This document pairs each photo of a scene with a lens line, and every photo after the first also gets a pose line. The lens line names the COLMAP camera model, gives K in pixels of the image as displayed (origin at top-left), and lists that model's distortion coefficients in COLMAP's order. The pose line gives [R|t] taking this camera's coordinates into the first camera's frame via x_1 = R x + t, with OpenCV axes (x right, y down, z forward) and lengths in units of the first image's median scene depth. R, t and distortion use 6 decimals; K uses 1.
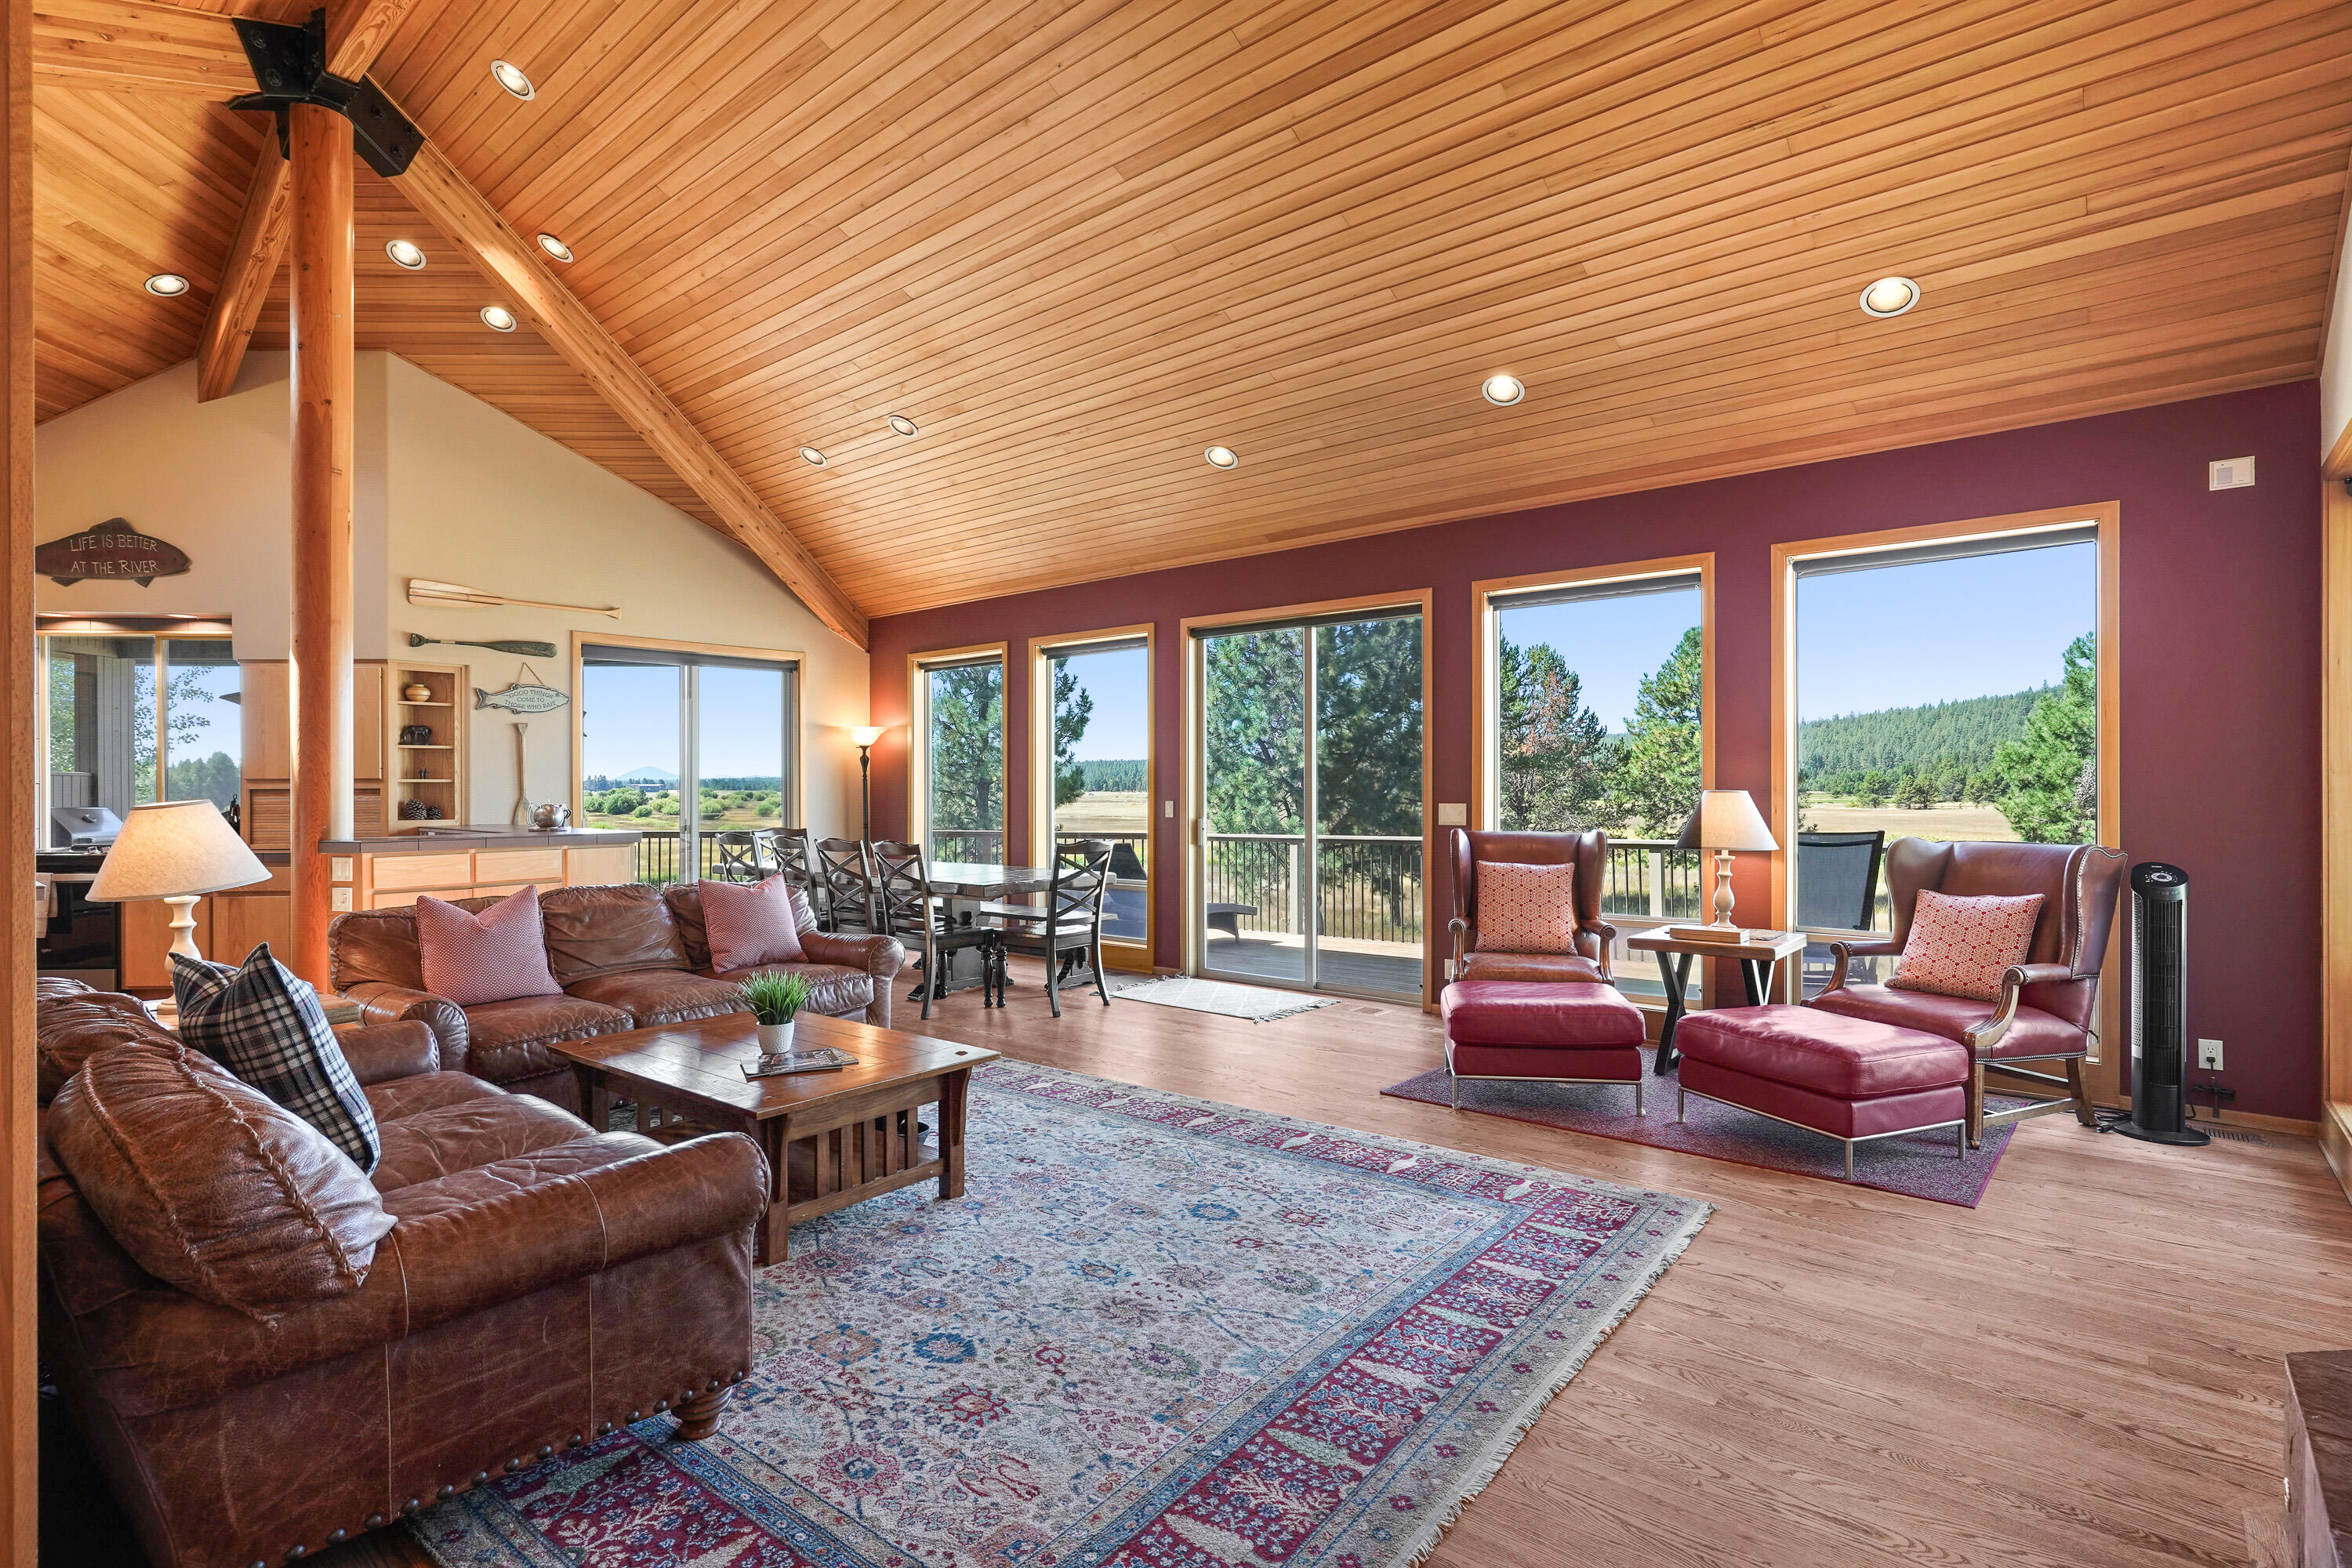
lens RADIAL K [[1143.7, 0, 1180.6], [0, 1143.7, 788.8], [0, 0, 1]] dist [-0.013487, 0.007381]
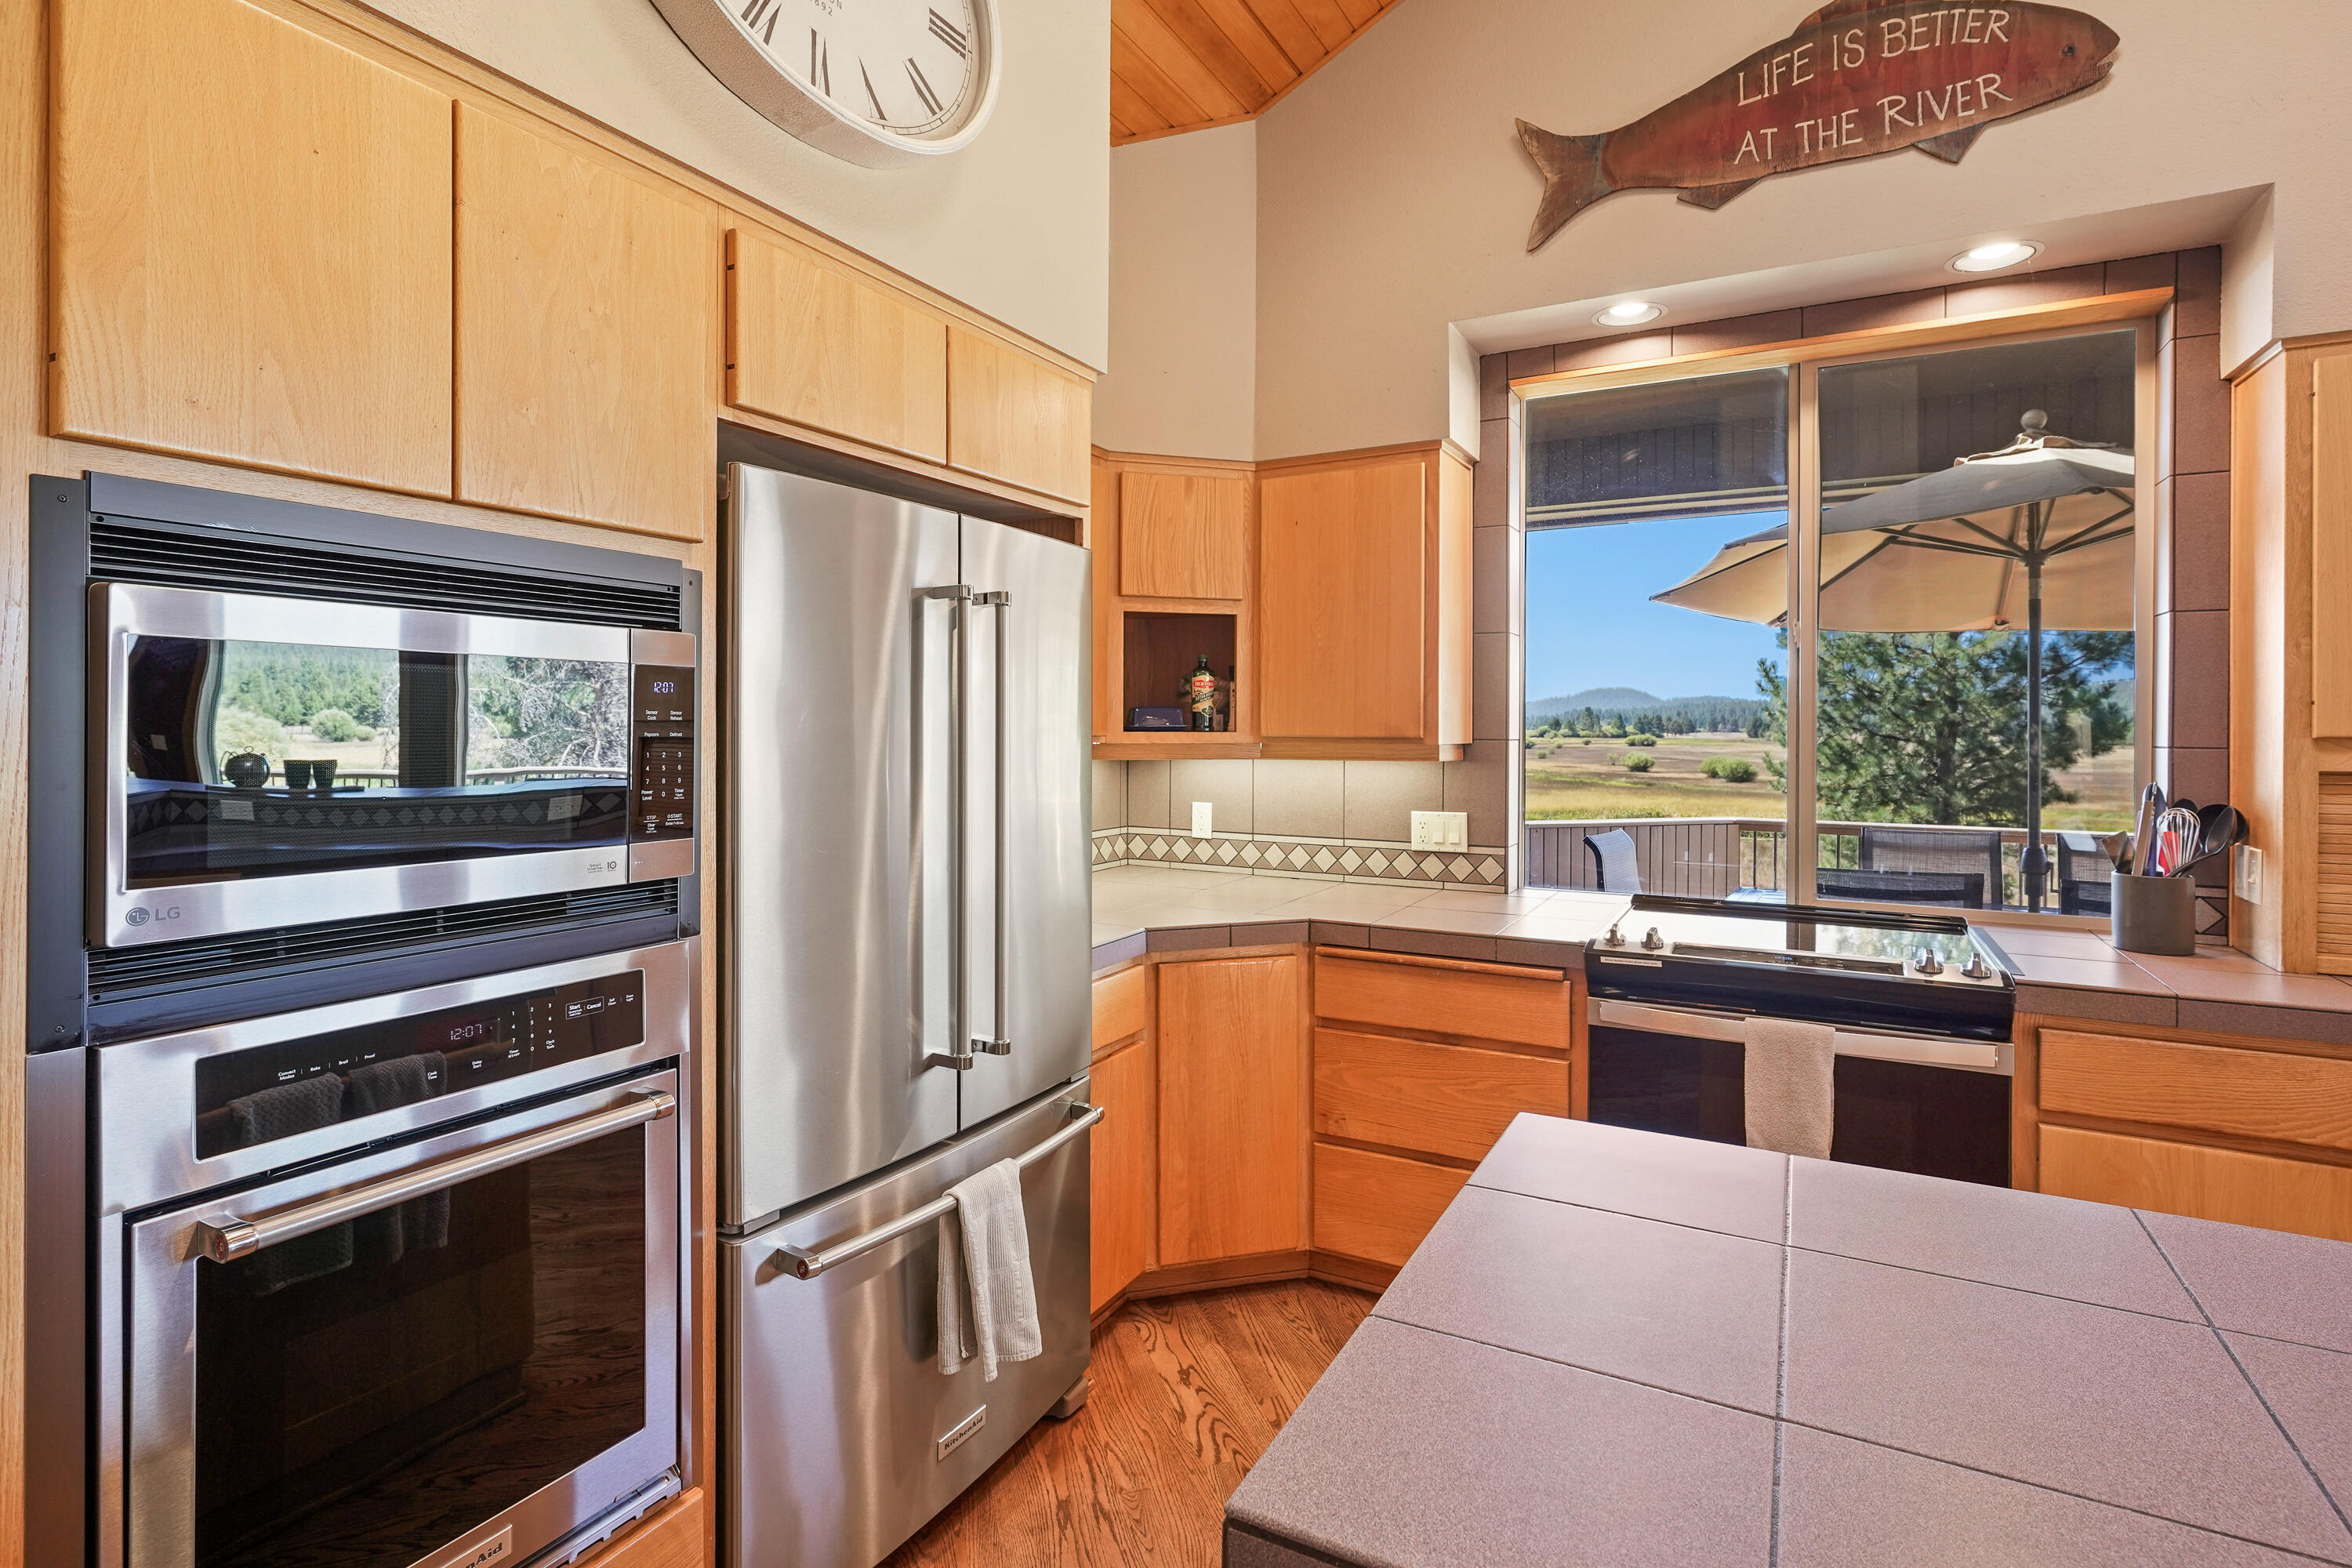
lens RADIAL K [[1143.7, 0, 1197.2], [0, 1143.7, 728.9], [0, 0, 1]] dist [-0.013487, 0.007381]
pose [[0.830383, 0.009611, -0.557110, -1.113494], [-0.009283, 0.999951, 0.003415, -0.012179], [0.557116, 0.002336, 0.830432, 0.733372]]
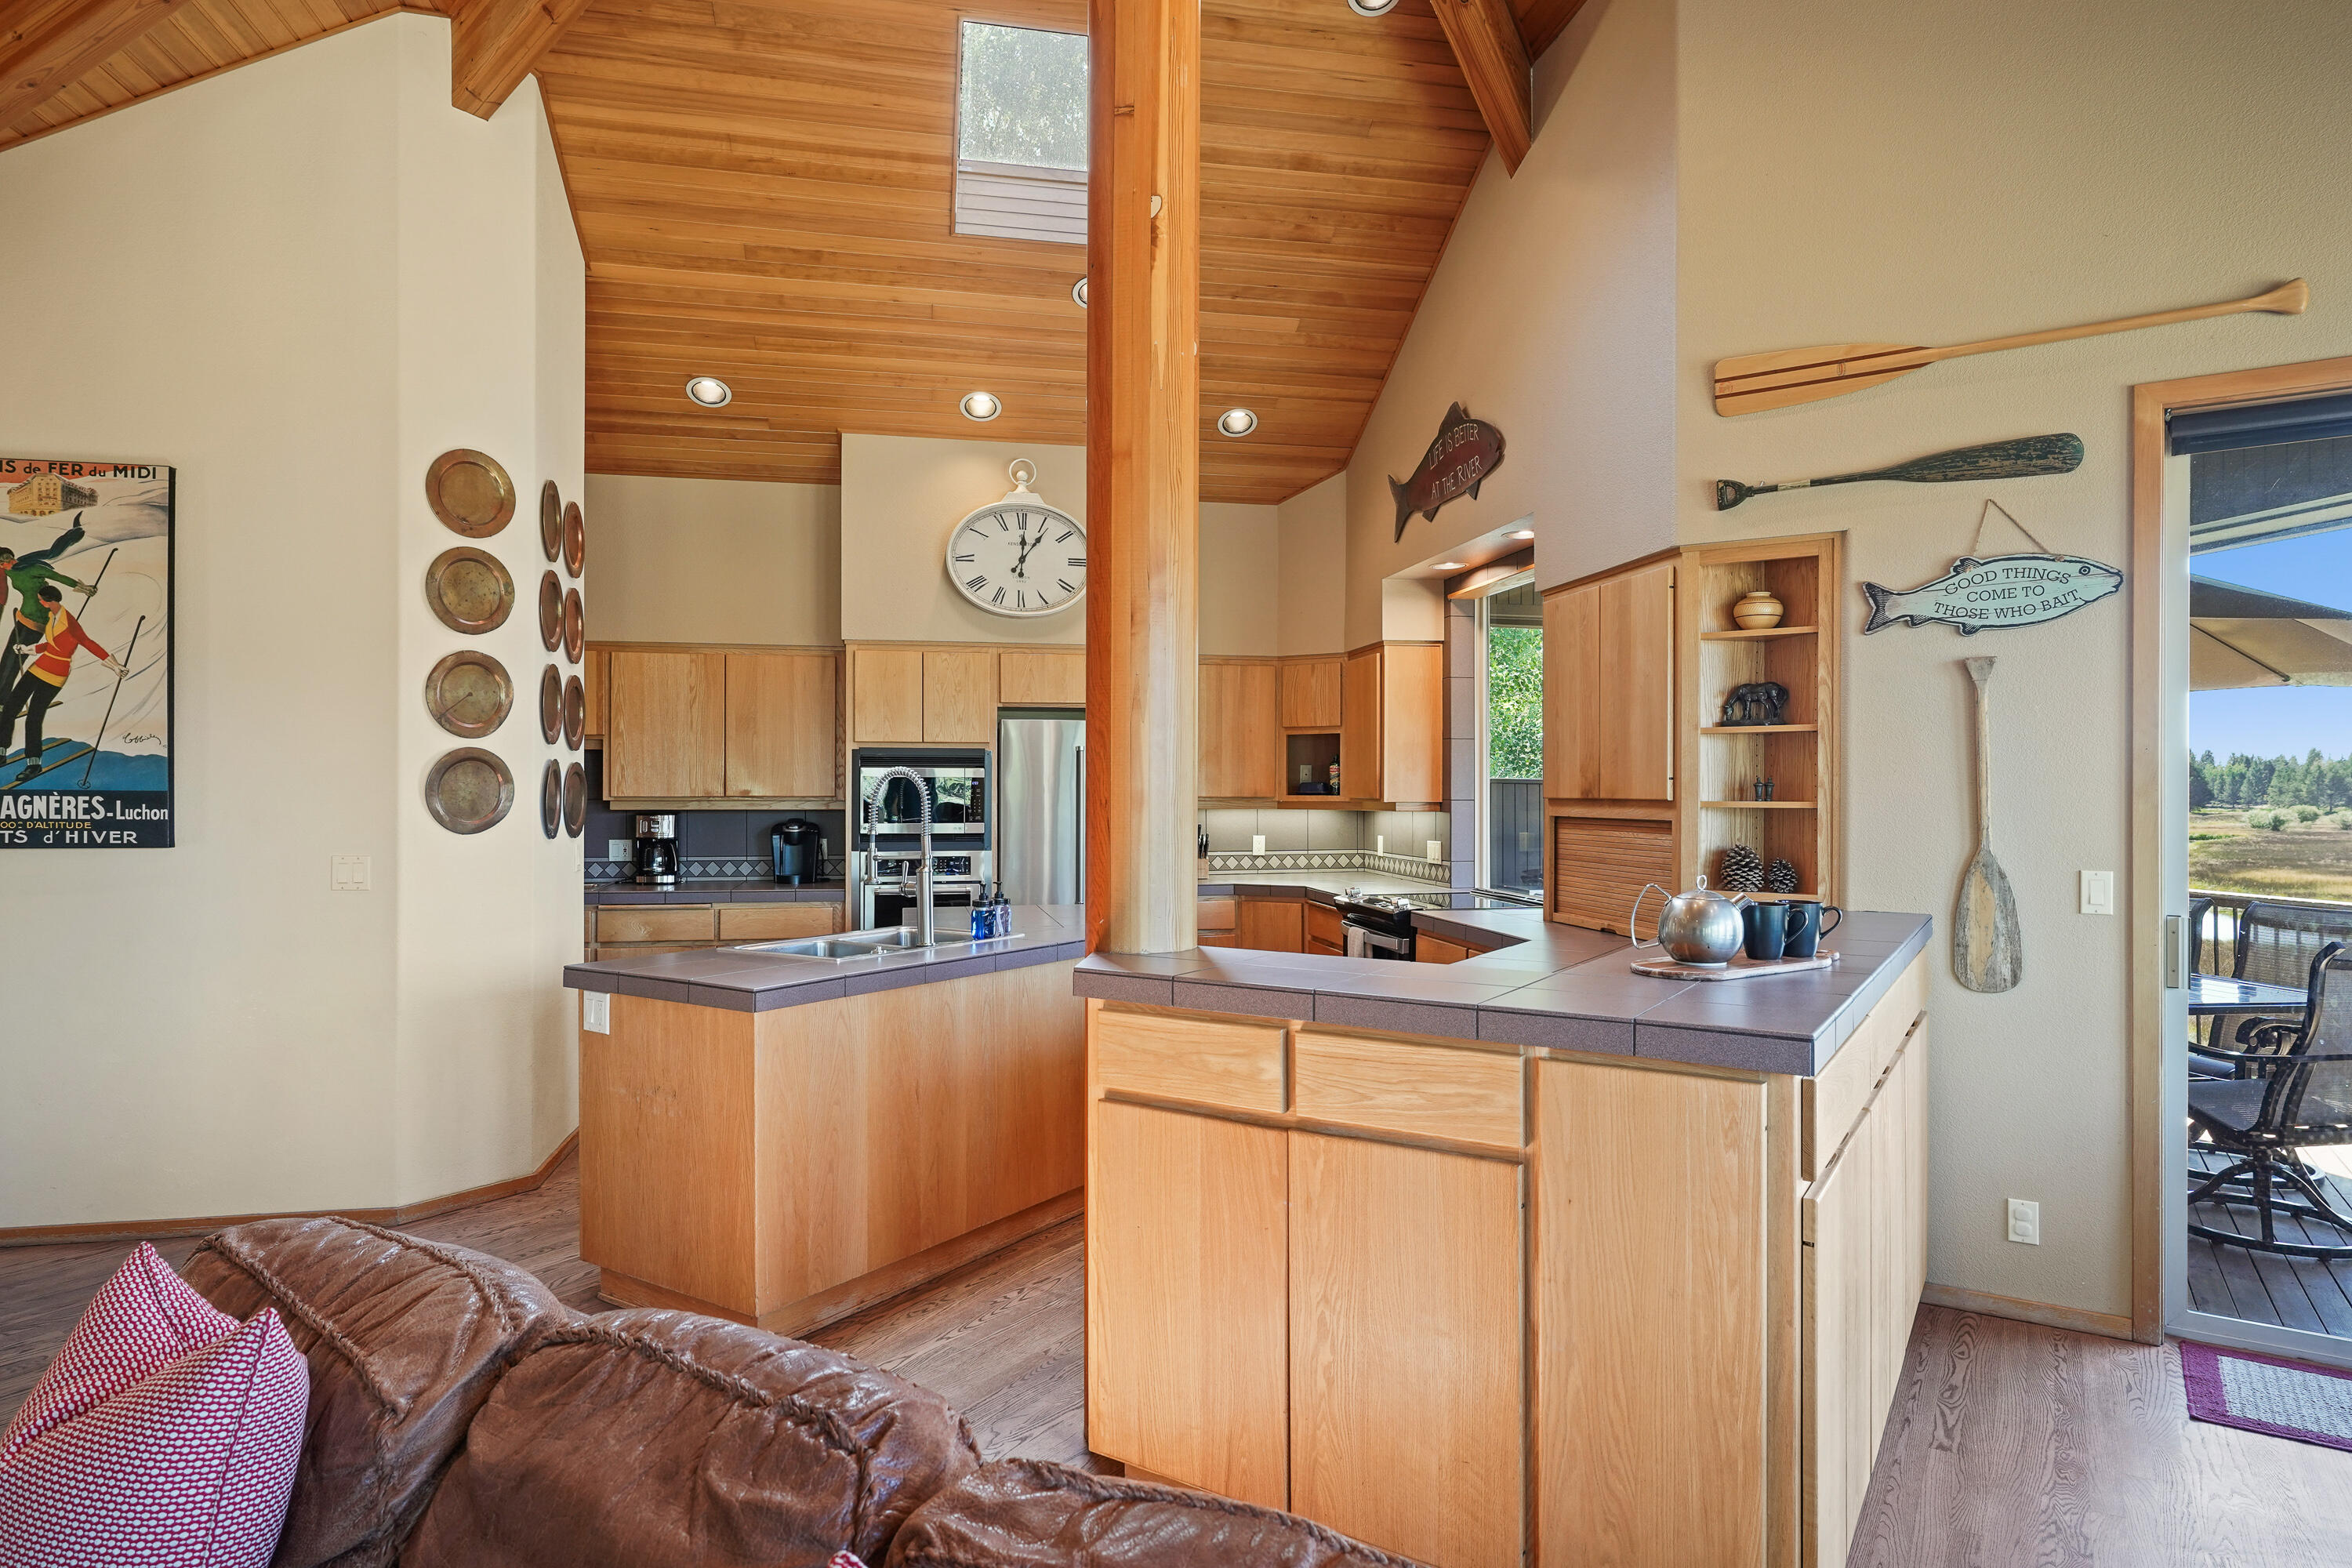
lens RADIAL K [[1350.1, 0, 1177.6], [0, 1350.1, 778.4], [0, 0, 1]] dist [0.004658, 0.000054]
pose [[0.115750, -0.003836, -0.993271, -0.207299], [-0.001697, 0.999990, -0.004059, -0.019039], [0.993277, 0.002156, 0.115742, 0.913128]]
